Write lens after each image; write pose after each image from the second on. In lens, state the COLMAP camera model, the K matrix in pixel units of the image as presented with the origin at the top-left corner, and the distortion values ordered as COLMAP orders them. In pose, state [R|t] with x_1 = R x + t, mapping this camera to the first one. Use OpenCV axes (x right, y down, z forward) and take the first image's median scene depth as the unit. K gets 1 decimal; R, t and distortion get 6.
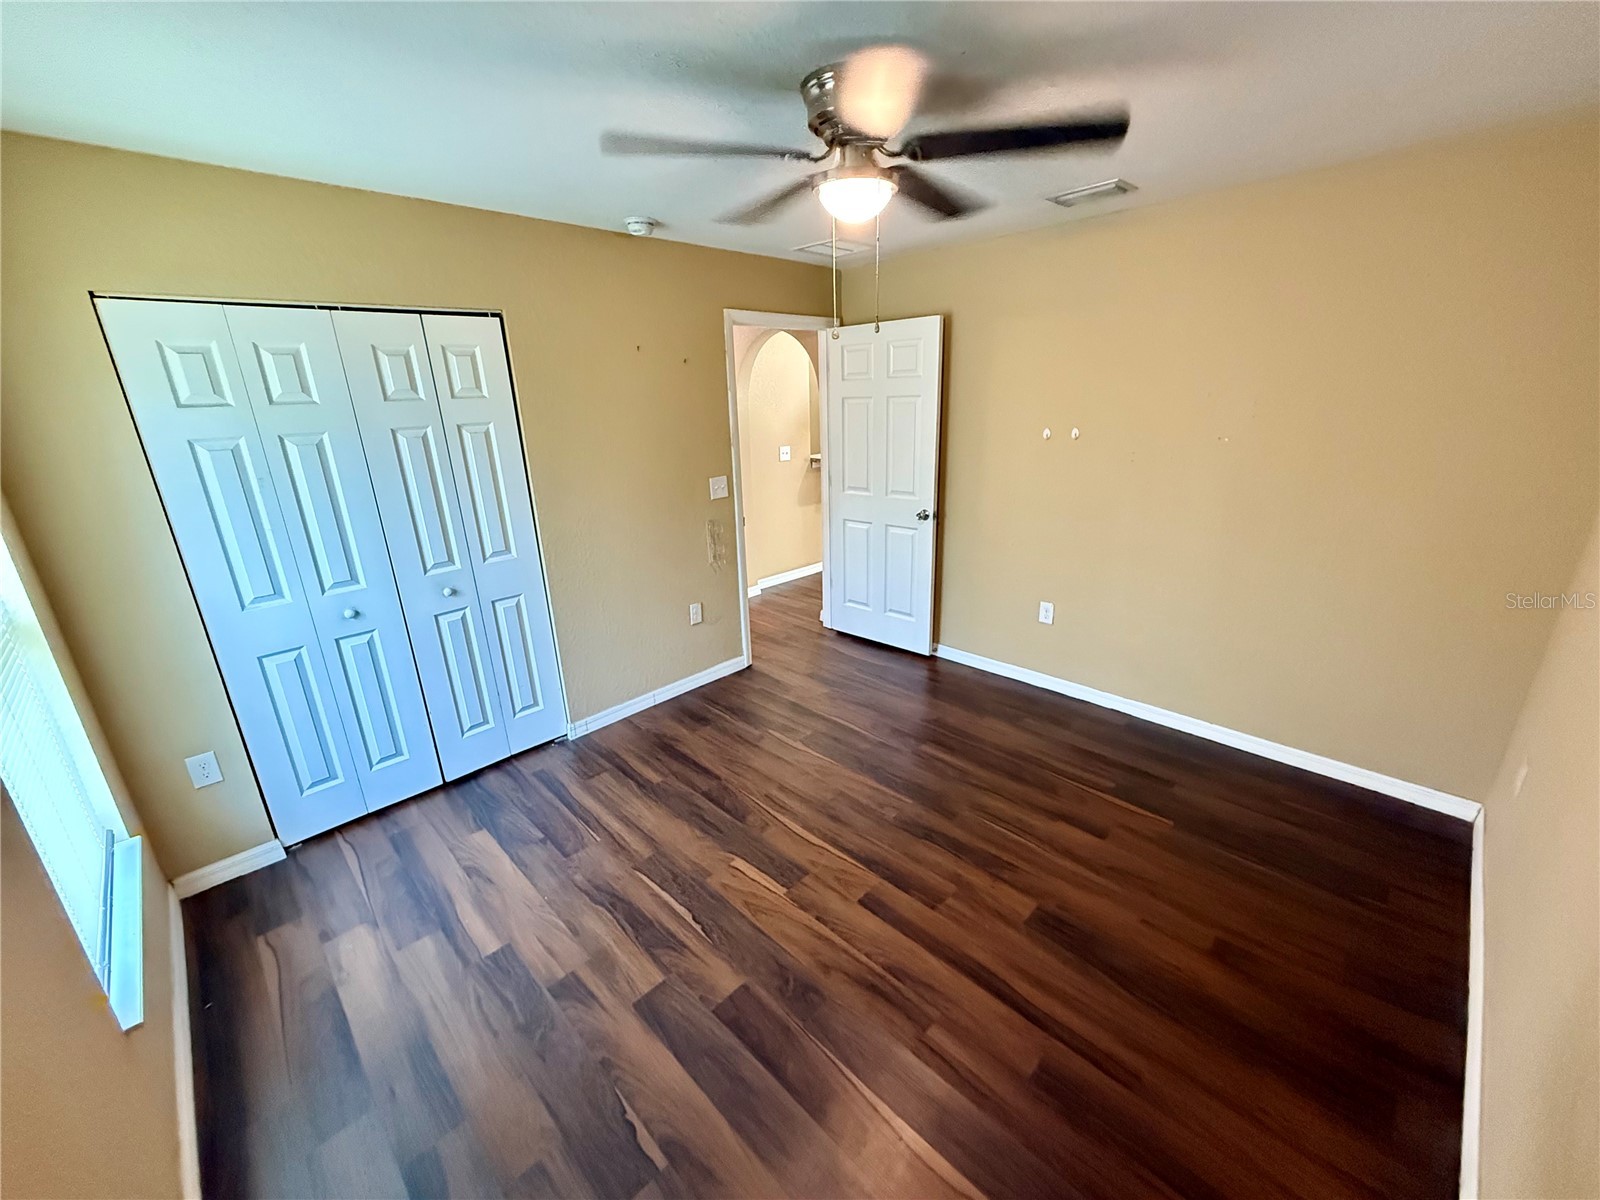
lens RADIAL K [[636.7, 0, 796.0], [0, 636.7, 599.5], [0, 0, 1]] dist [0.001076, -0.000092]
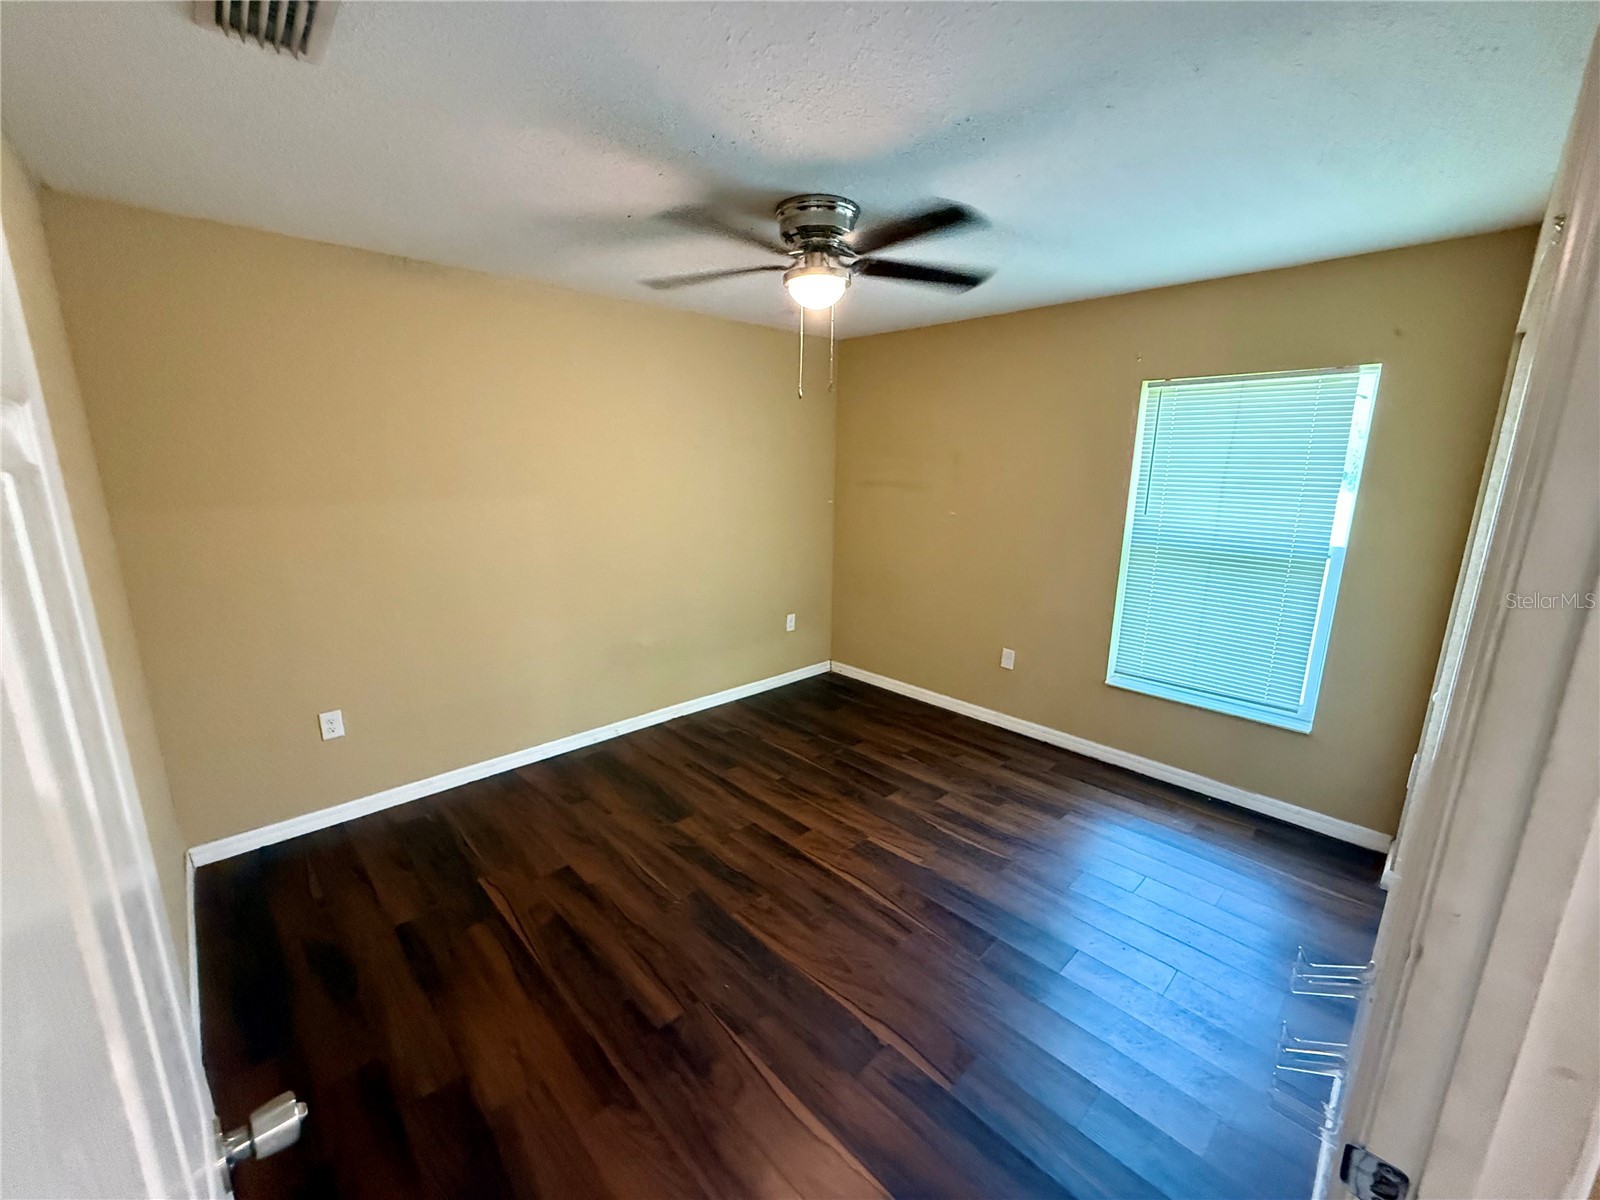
lens RADIAL K [[636.7, 0, 796.0], [0, 636.7, 599.5], [0, 0, 1]] dist [0.001076, -0.000092]
pose [[-0.999671, 0.014992, 0.020822, 0.086159], [0.023574, 0.857027, 0.514732, -0.544505], [-0.010128, 0.515053, -0.857098, 1.738393]]
